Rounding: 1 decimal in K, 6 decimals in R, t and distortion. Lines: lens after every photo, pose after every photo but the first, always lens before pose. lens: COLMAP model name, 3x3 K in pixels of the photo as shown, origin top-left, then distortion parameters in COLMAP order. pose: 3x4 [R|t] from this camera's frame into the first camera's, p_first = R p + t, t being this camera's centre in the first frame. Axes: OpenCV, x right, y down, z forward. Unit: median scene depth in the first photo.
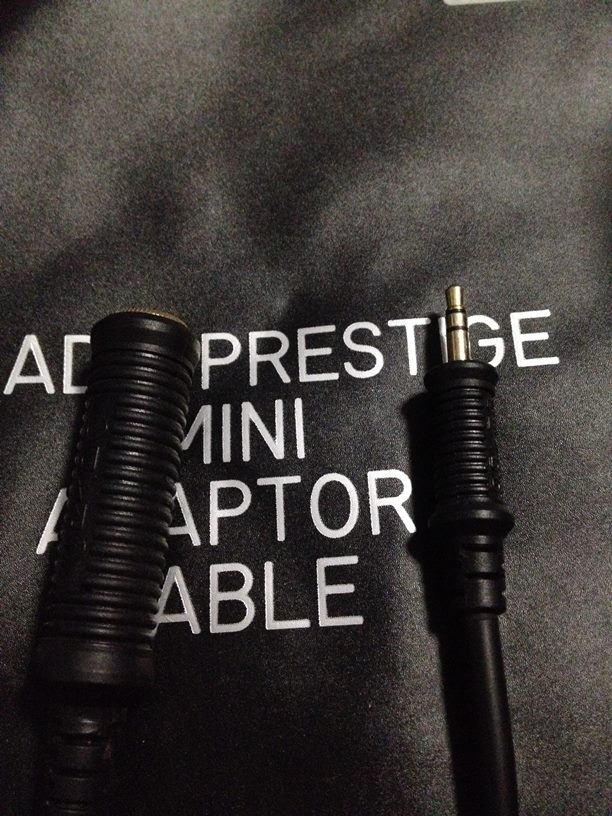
lens RADIAL K [[817.2, 0, 308.1], [0, 817.2, 404.7], [0, 0, 1]] dist [-0.019435, 0.000000]
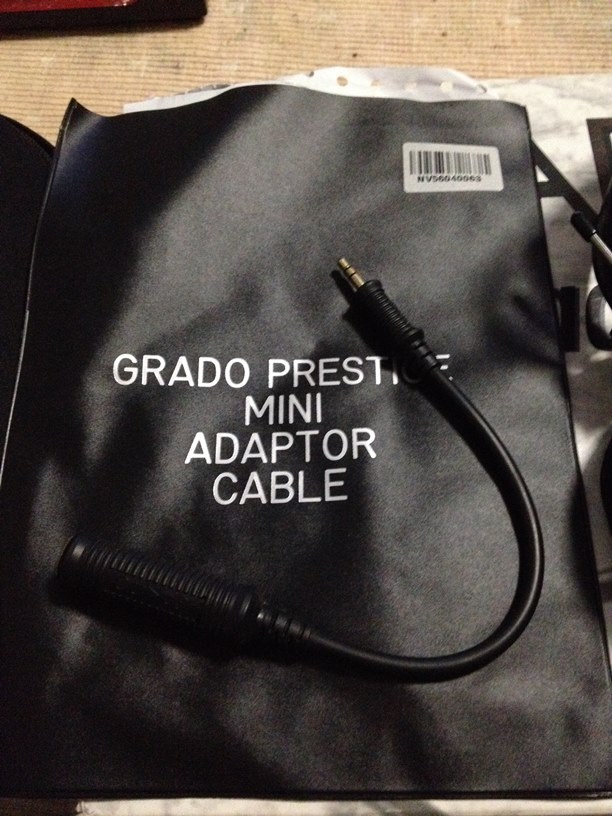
lens RADIAL K [[817.2, 0, 303.4], [0, 817.2, 411.9], [0, 0, 1]] dist [-0.019435, 0.000000]
pose [[0.999115, 0.039247, -0.015151, -0.017977], [-0.040478, 0.994937, -0.091989, 0.224183], [0.011464, 0.092521, 0.995645, -0.969319]]
